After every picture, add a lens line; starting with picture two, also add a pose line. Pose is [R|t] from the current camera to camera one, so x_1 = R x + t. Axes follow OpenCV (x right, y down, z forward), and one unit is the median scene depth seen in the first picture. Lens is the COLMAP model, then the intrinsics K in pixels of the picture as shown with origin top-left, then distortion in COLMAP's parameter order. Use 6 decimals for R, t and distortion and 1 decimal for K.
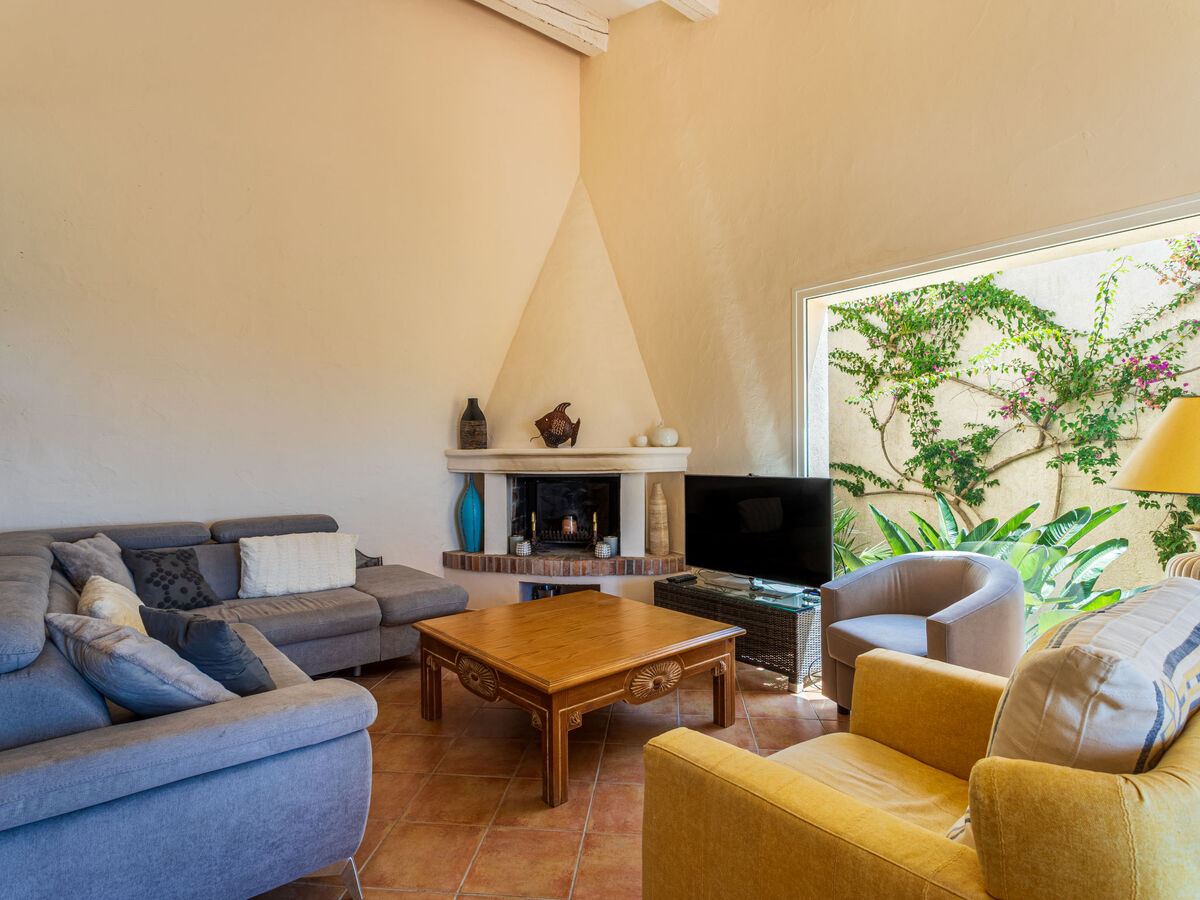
lens RADIAL K [[631.1, 0, 592.7], [0, 631.1, 453.1], [0, 0, 1]] dist [-0.007031, -0.000175]
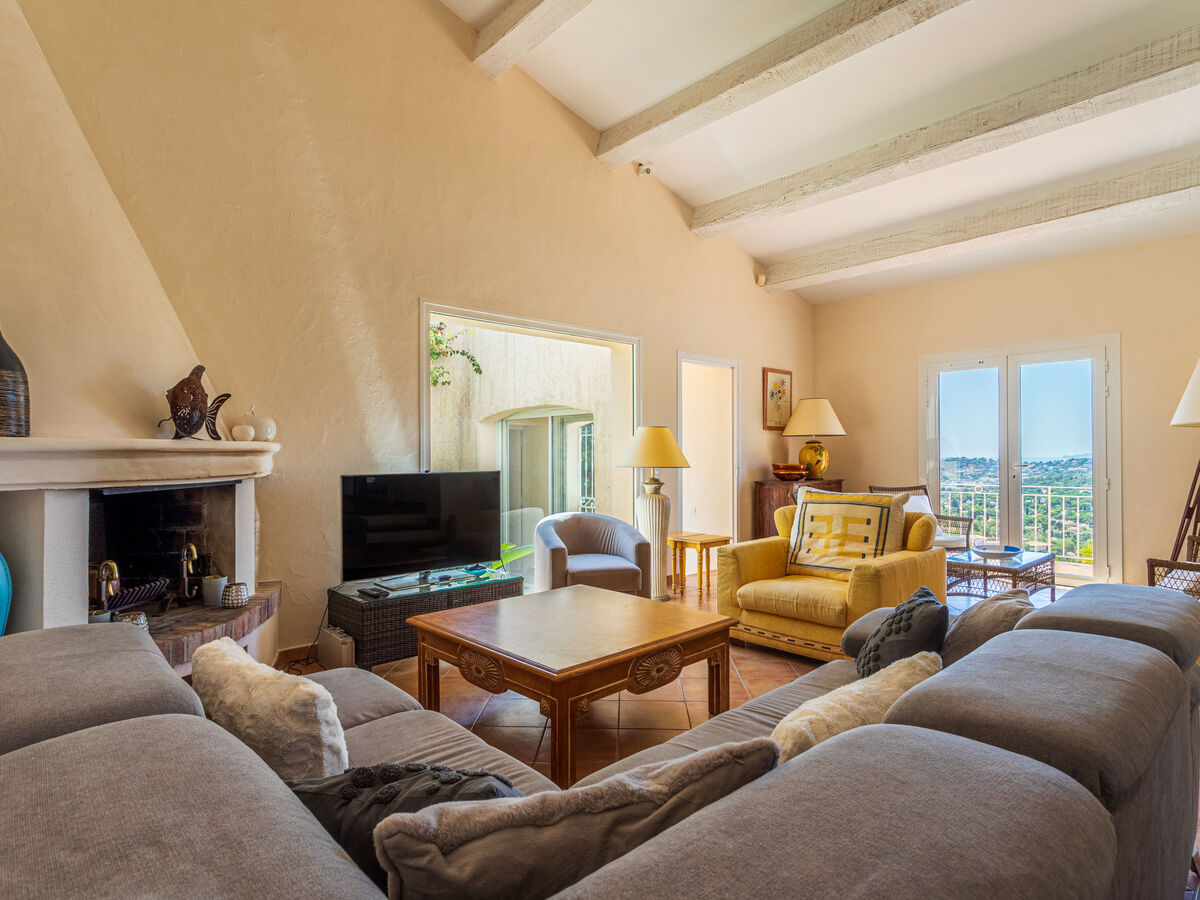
lens RADIAL K [[631.1, 0, 595.2], [0, 631.1, 450.2], [0, 0, 1]] dist [-0.007031, -0.000175]
pose [[-0.040383, 0.007790, 0.999154, -0.718881], [0.005530, 0.999956, -0.007573, 0.008679], [-0.999169, 0.005219, -0.040424, 0.694173]]
